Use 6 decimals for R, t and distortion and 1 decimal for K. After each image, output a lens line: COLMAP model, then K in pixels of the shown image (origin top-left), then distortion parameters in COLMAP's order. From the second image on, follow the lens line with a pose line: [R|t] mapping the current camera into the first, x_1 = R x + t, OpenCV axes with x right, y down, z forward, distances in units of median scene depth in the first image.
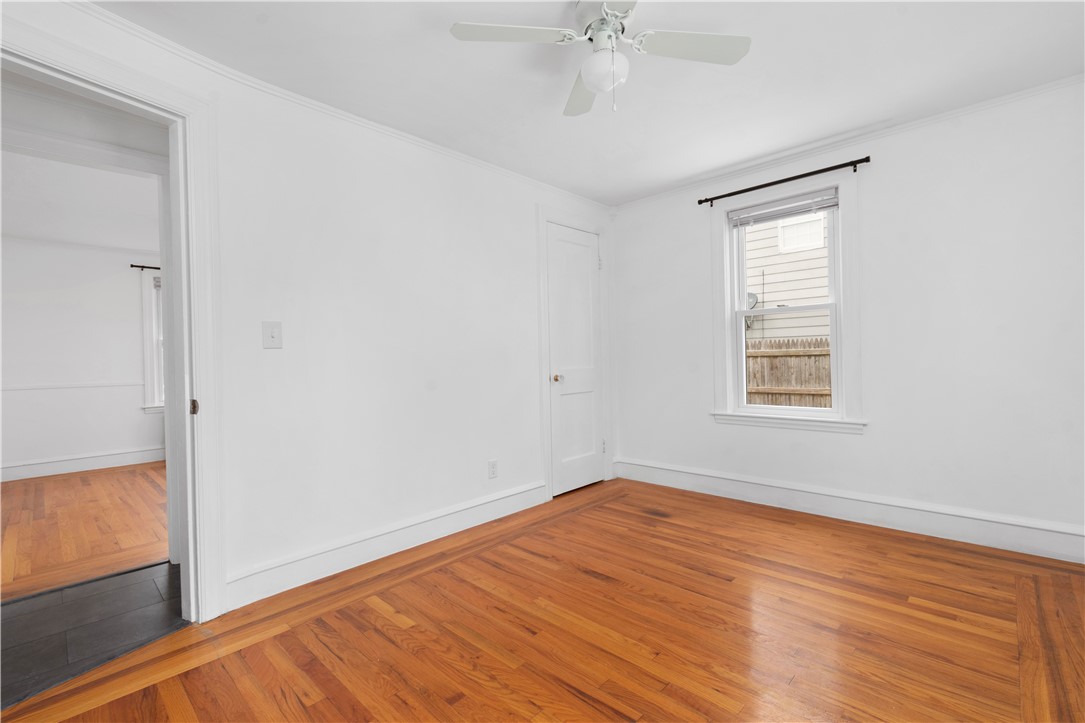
lens RADIAL K [[485.3, 0, 544.7], [0, 485.3, 357.0], [0, 0, 1]] dist [0.003776, -0.002154]
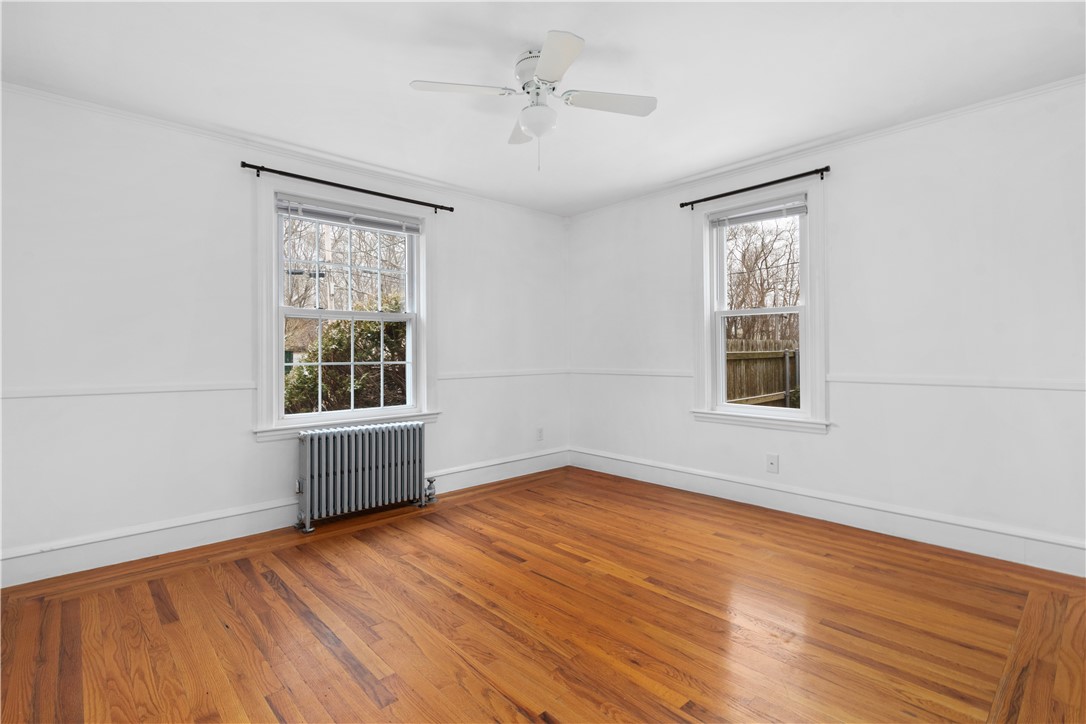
lens RADIAL K [[509.1, 0, 536.7], [0, 509.1, 345.7], [0, 0, 1]] dist [-0.001255, -0.002897]
pose [[0.997617, 0.017287, -0.066799, 0.100985], [-0.018212, 0.999746, -0.013267, -0.002462], [0.066553, 0.014452, 0.997678, -0.097989]]
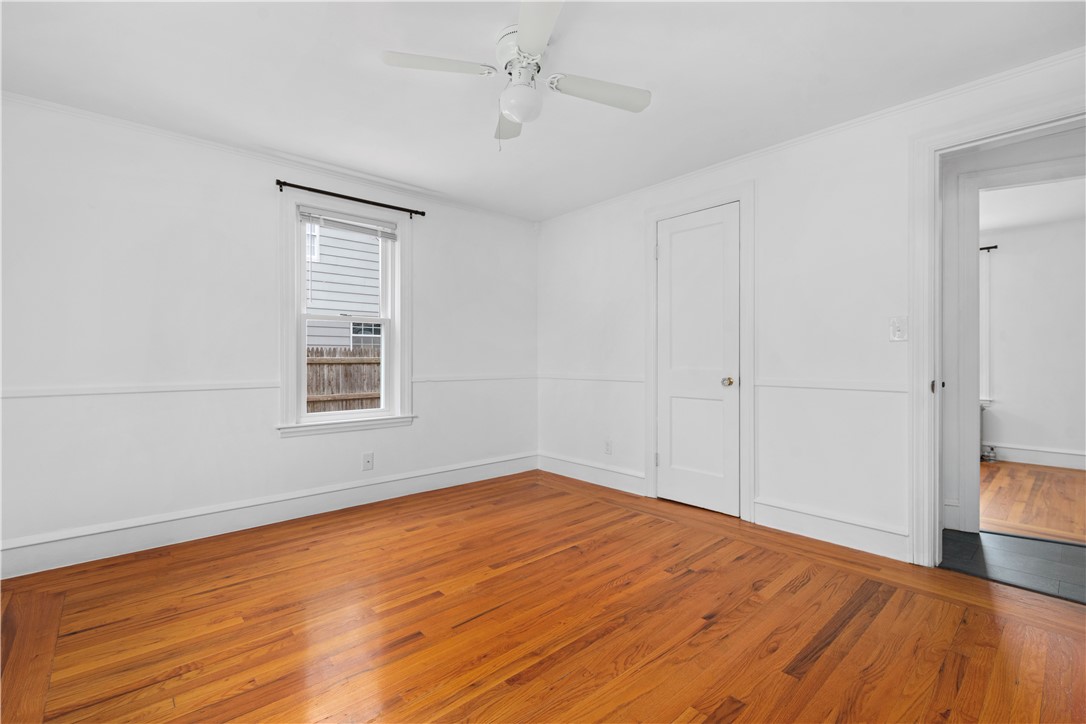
lens RADIAL K [[485.8, 0, 538.3], [0, 485.8, 365.3], [0, 0, 1]] dist [0.003776, -0.002154]
pose [[0.071990, 0.009428, 0.997361, -0.532217], [-0.000364, 0.999956, -0.009427, 0.011785], [-0.997405, 0.000316, 0.071991, 0.517246]]
